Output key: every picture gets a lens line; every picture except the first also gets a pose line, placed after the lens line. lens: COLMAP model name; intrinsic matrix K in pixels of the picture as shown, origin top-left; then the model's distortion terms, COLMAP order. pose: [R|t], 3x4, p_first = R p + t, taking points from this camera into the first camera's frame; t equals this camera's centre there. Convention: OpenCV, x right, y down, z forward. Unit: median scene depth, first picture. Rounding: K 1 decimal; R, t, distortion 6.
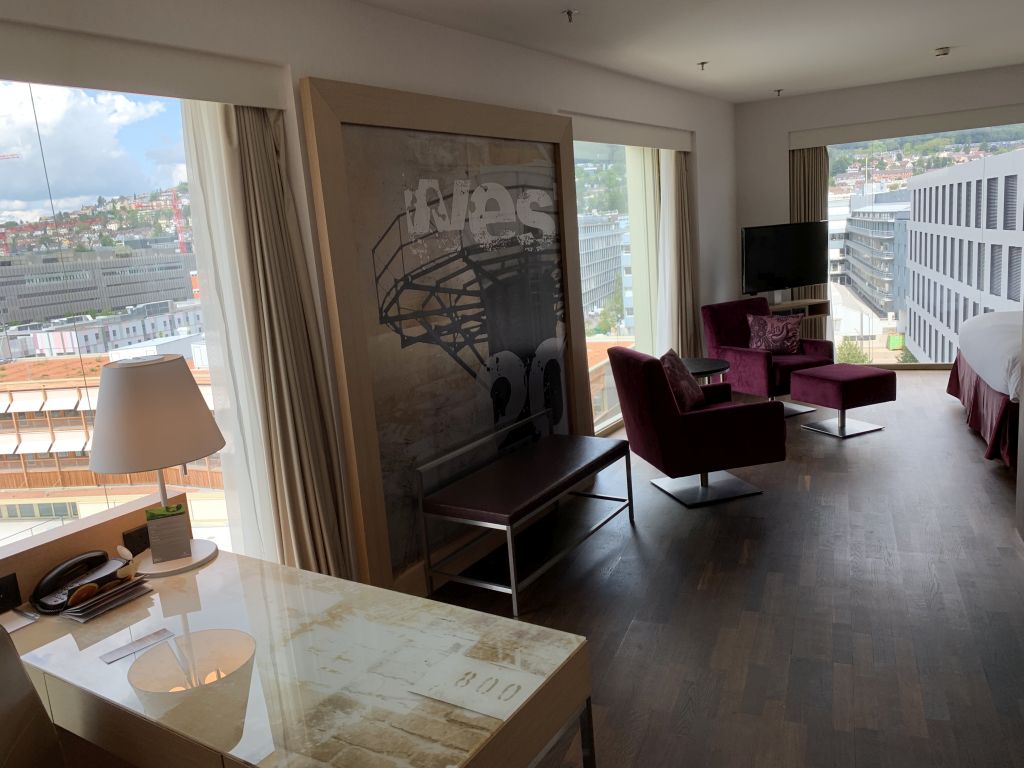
lens RADIAL K [[785.8, 0, 505.7], [0, 785.8, 385.7], [0, 0, 1]] dist [0.025903, -0.011141]
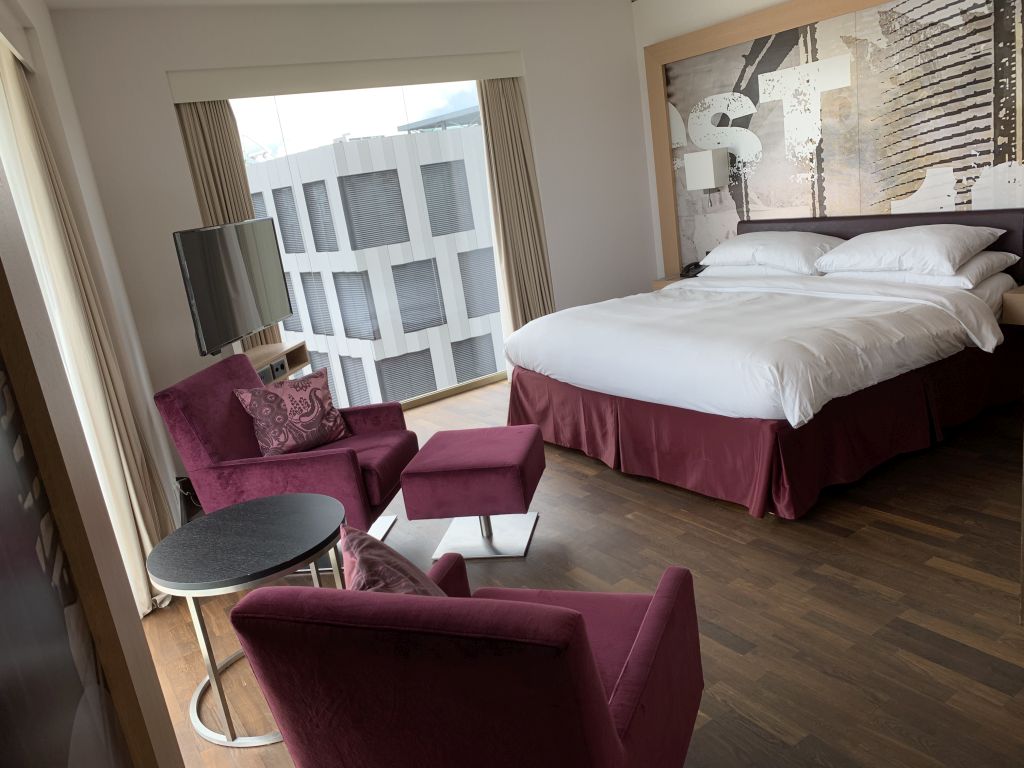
lens RADIAL K [[785.8, 0, 509.8], [0, 785.8, 384.9], [0, 0, 1]] dist [0.025903, -0.011141]
pose [[0.551756, -0.214044, 0.806071, -0.059255], [0.257410, 0.963024, 0.079524, -0.277409], [-0.793288, 0.163613, 0.586451, 1.692704]]
